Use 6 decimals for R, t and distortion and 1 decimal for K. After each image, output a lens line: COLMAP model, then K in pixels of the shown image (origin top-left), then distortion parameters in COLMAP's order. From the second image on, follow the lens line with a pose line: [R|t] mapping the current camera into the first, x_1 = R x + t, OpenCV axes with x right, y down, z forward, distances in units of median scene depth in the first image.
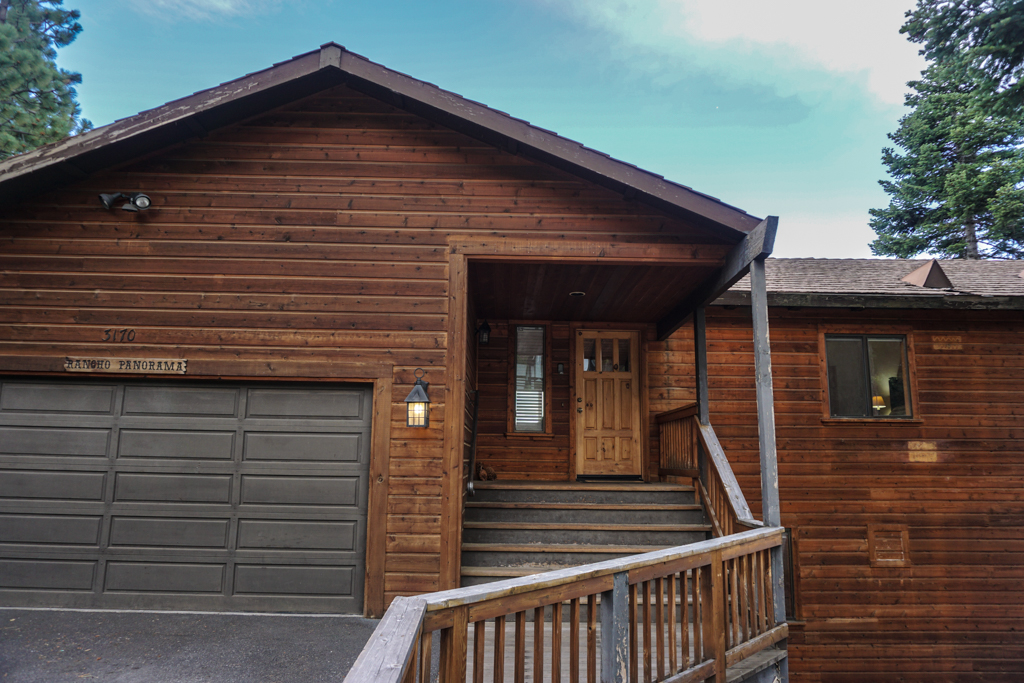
lens RADIAL K [[680.2, 0, 511.6], [0, 680.2, 344.9], [0, 0, 1]] dist [-0.012362, -0.002359]
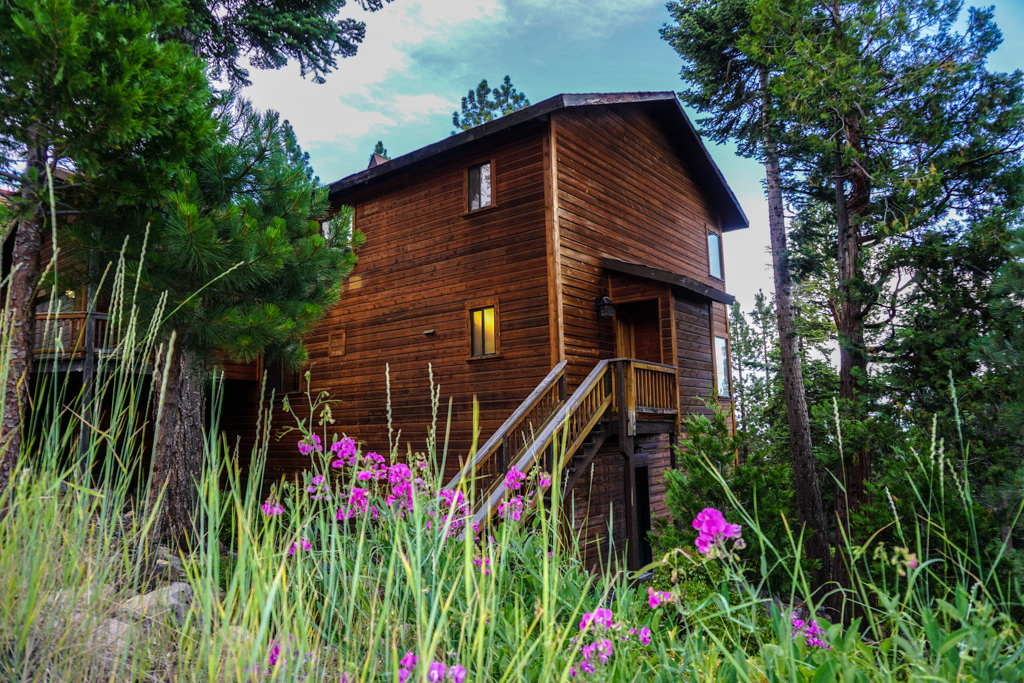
lens RADIAL K [[680.2, 0, 511.9], [0, 680.2, 339.2], [0, 0, 1]] dist [-0.012362, -0.002359]
pose [[0.785837, -0.115982, -0.607461, 1.841734], [0.136090, 0.990610, -0.013086, 0.359914], [0.603274, -0.072386, 0.794242, -0.028128]]
